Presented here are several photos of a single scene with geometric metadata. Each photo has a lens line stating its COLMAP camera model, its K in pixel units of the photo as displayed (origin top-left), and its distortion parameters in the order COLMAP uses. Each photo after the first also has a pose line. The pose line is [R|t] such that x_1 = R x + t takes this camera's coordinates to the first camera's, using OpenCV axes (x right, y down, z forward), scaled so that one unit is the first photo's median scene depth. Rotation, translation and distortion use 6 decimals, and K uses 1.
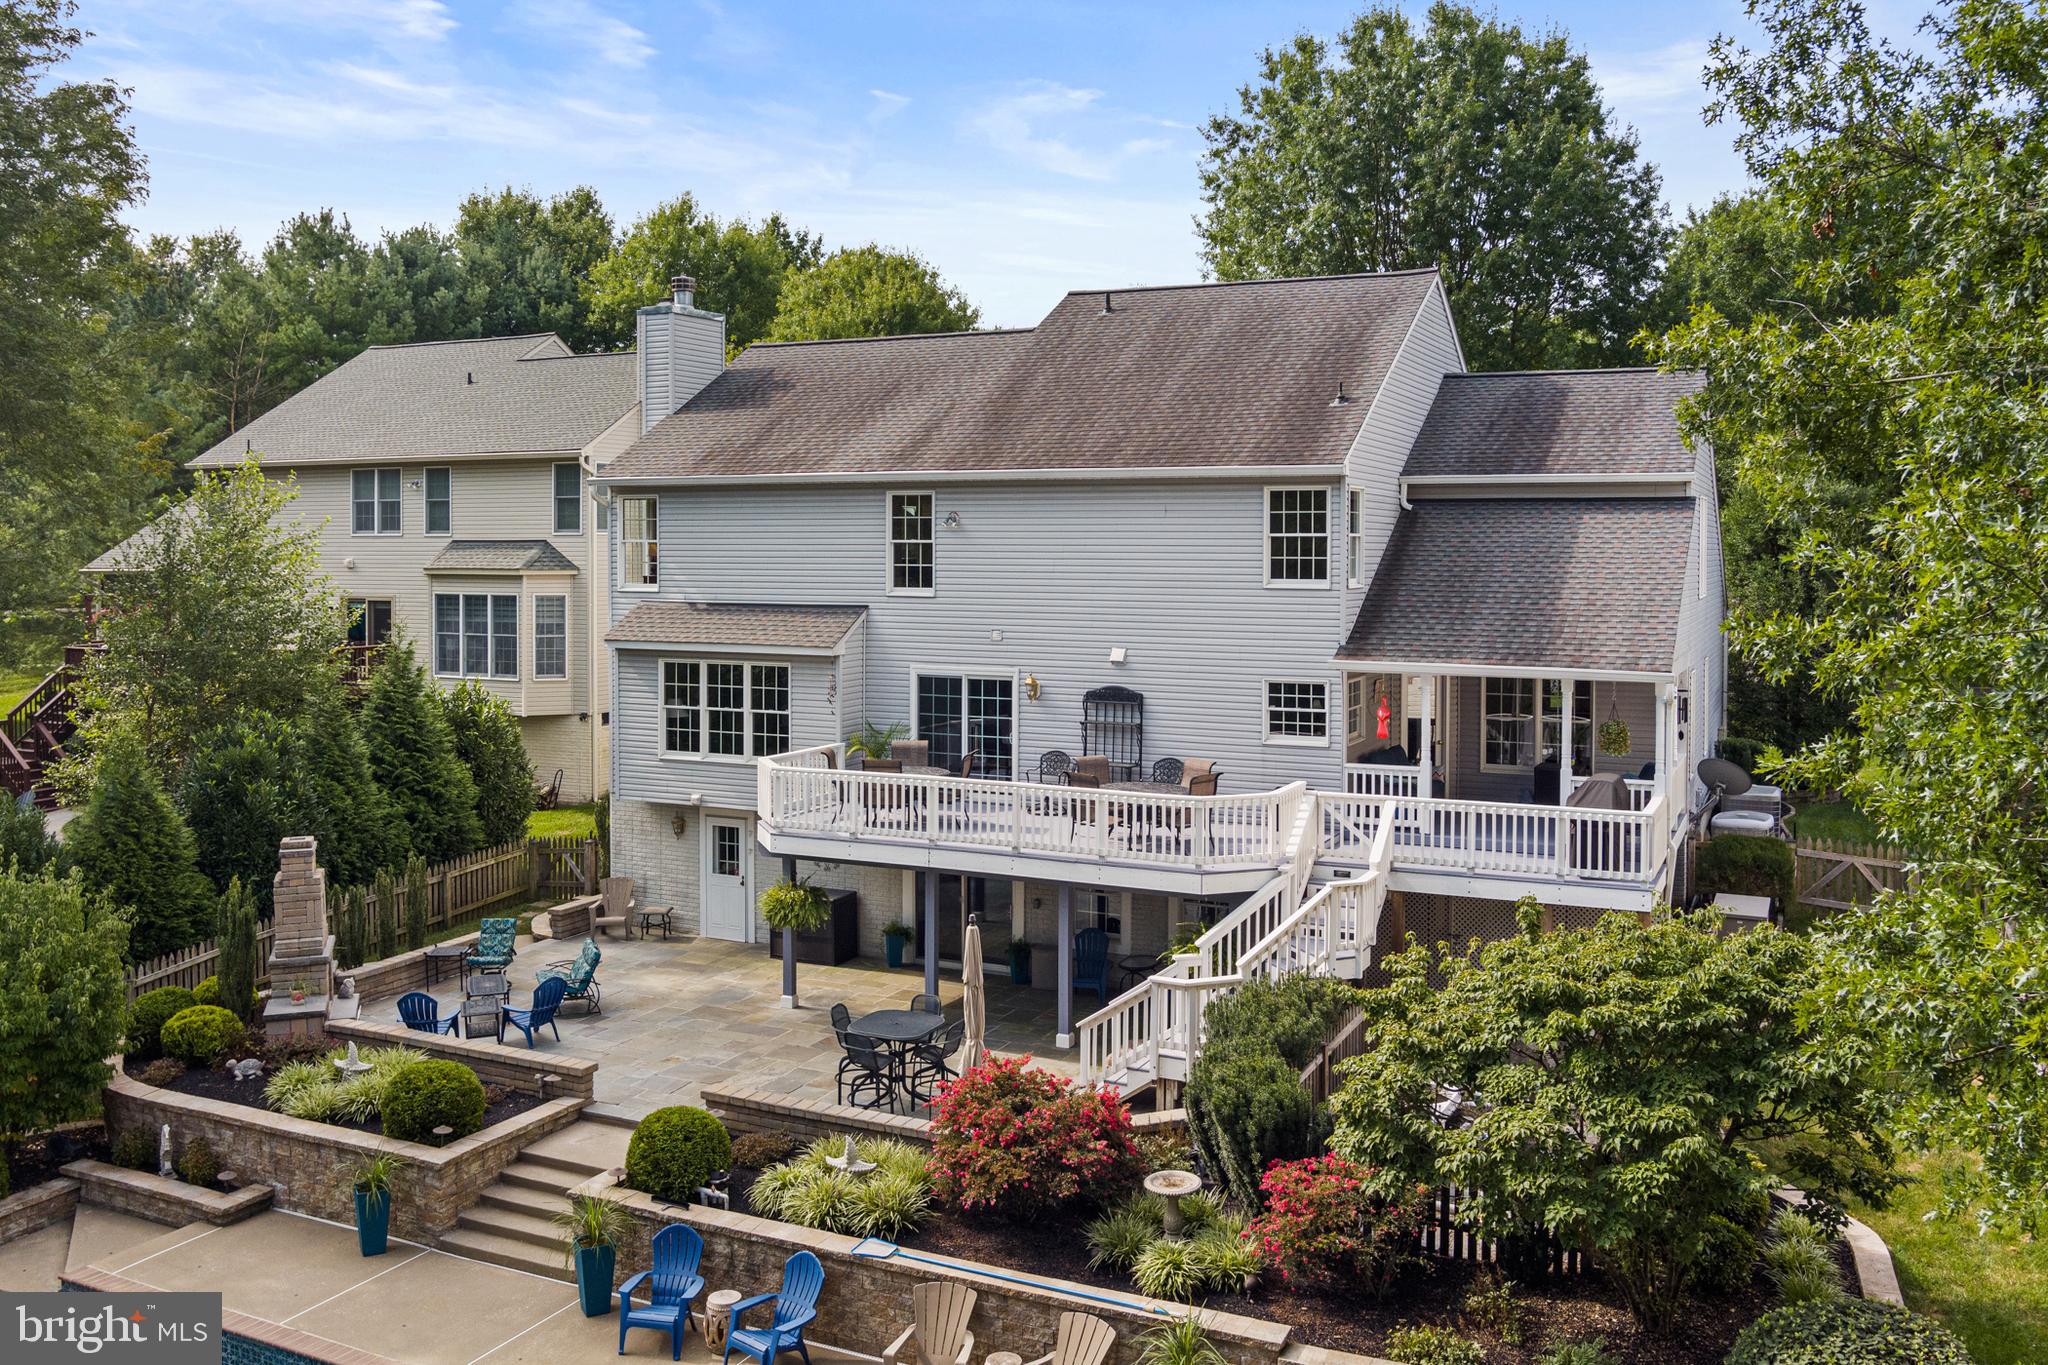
lens RADIAL K [[1655.8, 0, 1024.0], [0, 1655.8, 682.5], [0, 0, 1]] dist [-0.064616, -0.002219]
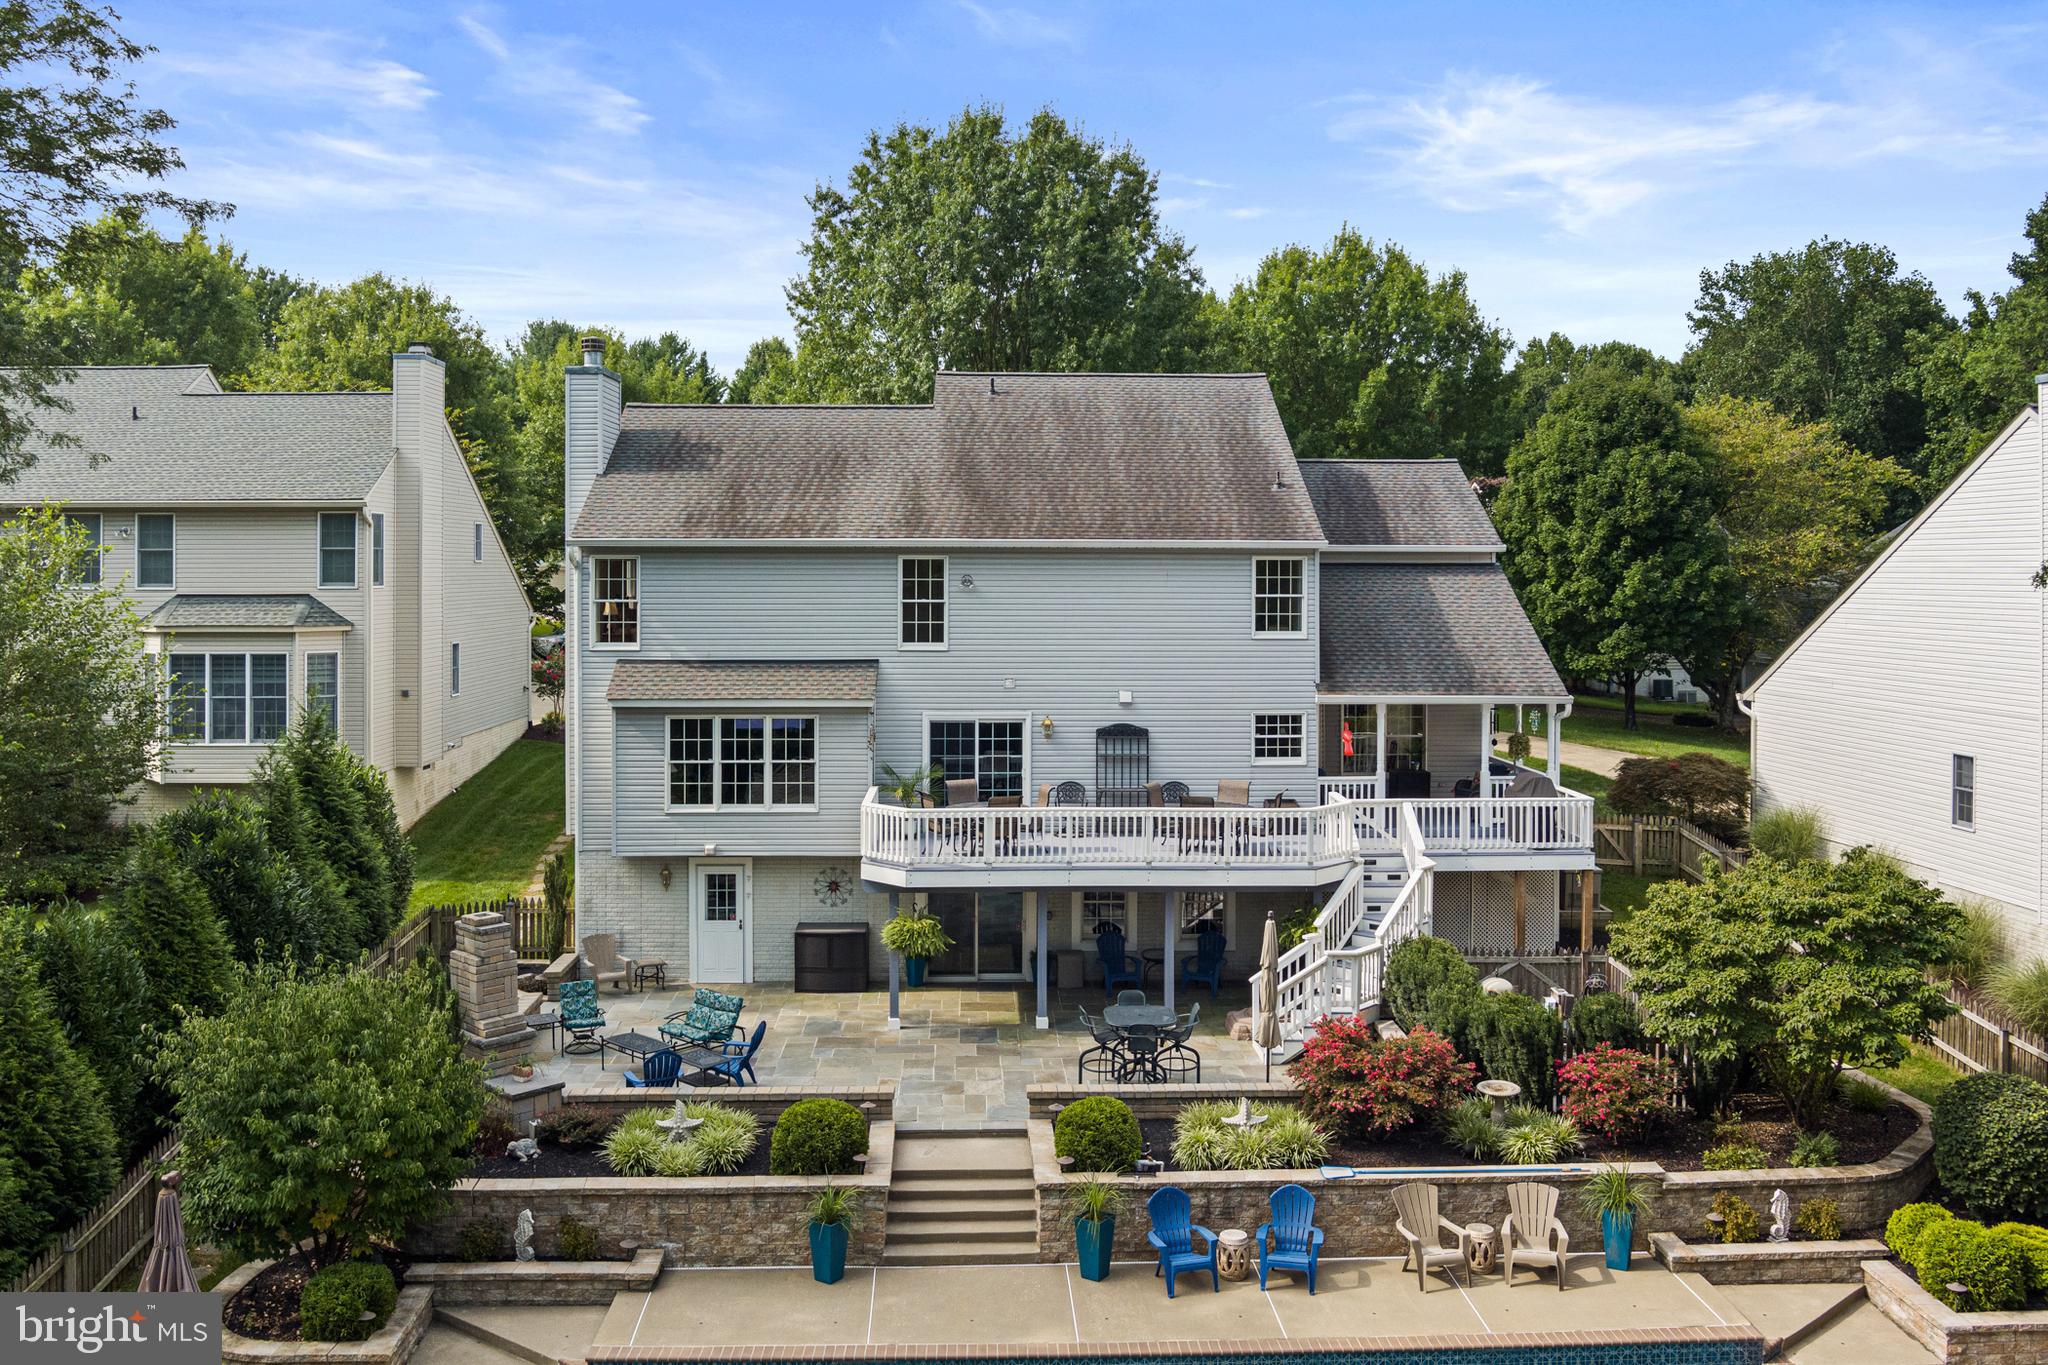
lens RADIAL K [[1655.8, 0, 1024.0], [0, 1655.8, 682.5], [0, 0, 1]] dist [-0.064616, -0.002219]
pose [[0.893696, -0.031393, 0.447574, -0.508470], [0.038583, 0.999231, -0.006955, -0.020479], [-0.447011, 0.023484, 0.894220, -0.022310]]
